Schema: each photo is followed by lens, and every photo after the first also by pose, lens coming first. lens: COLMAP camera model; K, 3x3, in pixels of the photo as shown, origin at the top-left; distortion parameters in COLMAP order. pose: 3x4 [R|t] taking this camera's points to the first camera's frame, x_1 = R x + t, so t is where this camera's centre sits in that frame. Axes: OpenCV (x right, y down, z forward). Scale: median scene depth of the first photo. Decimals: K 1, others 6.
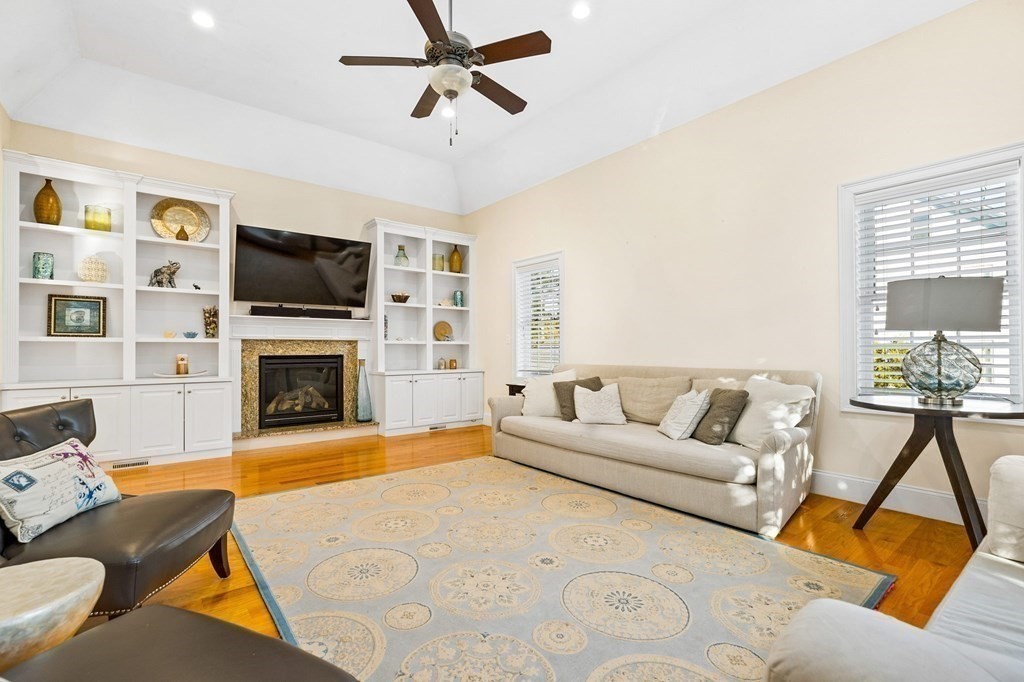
lens RADIAL K [[464.2, 0, 514.7], [0, 464.2, 347.4], [0, 0, 1]] dist [-0.002242, 0.000248]
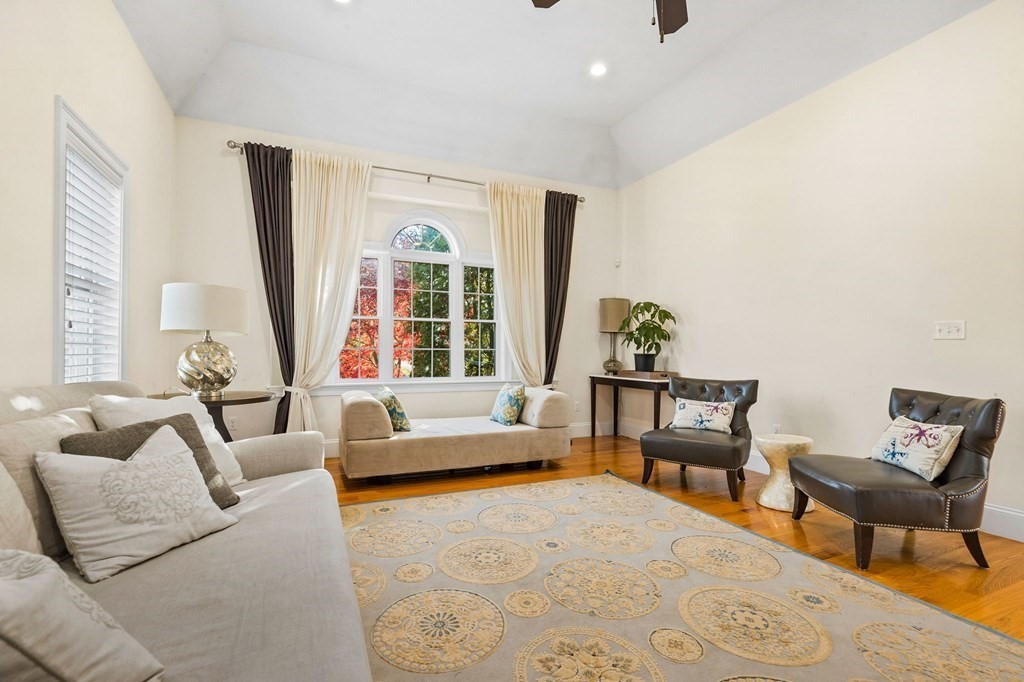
lens RADIAL K [[471.3, 0, 513.0], [0, 471.3, 349.4], [0, 0, 1]] dist [-0.000250, 0.000108]
pose [[-0.963966, -0.001420, 0.266023, -0.094360], [-0.004774, 0.999917, -0.011963, 0.010243], [-0.265984, -0.012802, -0.963892, 1.451897]]
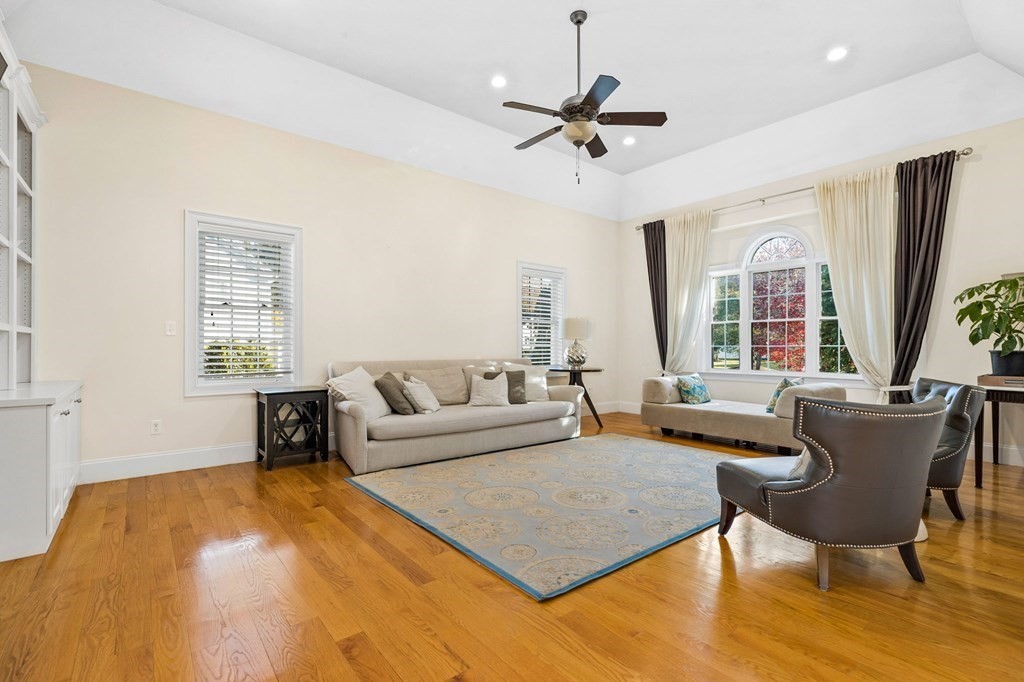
lens RADIAL K [[464.2, 0, 514.7], [0, 464.2, 347.4], [0, 0, 1]] dist [-0.002242, 0.000248]
pose [[0.003041, 0.001538, 0.999994, -1.188204], [-0.010884, 0.999940, -0.001505, 0.010075], [-0.999936, -0.010880, 0.003057, 0.996829]]
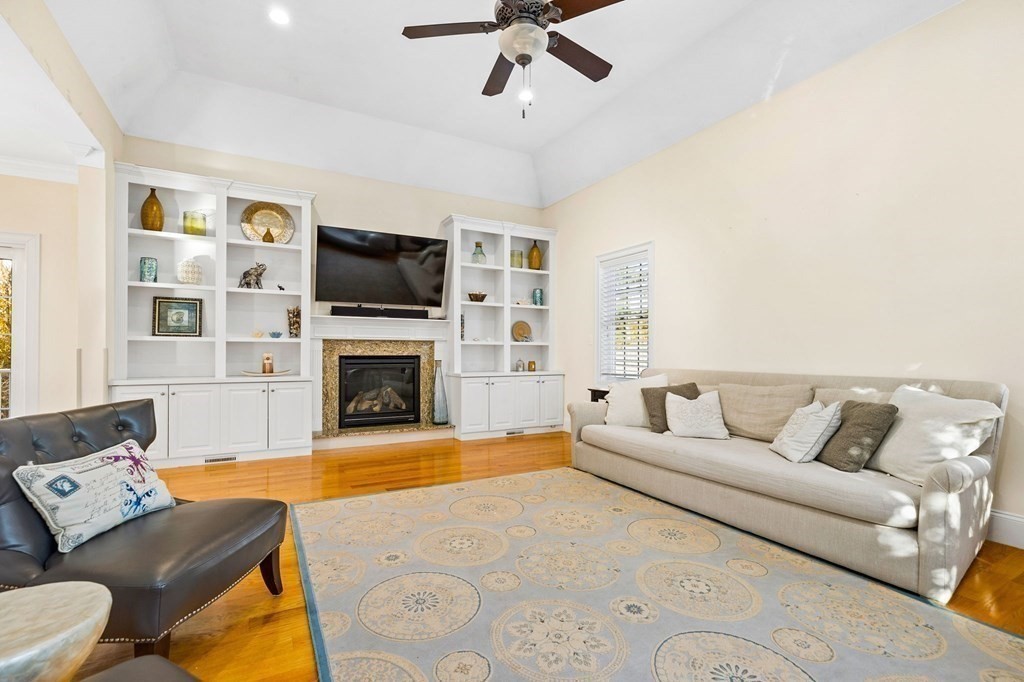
lens RADIAL K [[464.2, 0, 514.7], [0, 464.2, 347.4], [0, 0, 1]] dist [-0.002242, 0.000248]
pose [[0.983873, 0.004973, -0.178802, 0.004470], [-0.005498, 0.999982, -0.002442, 0.000737], [0.178786, 0.003386, 0.983882, 0.110134]]
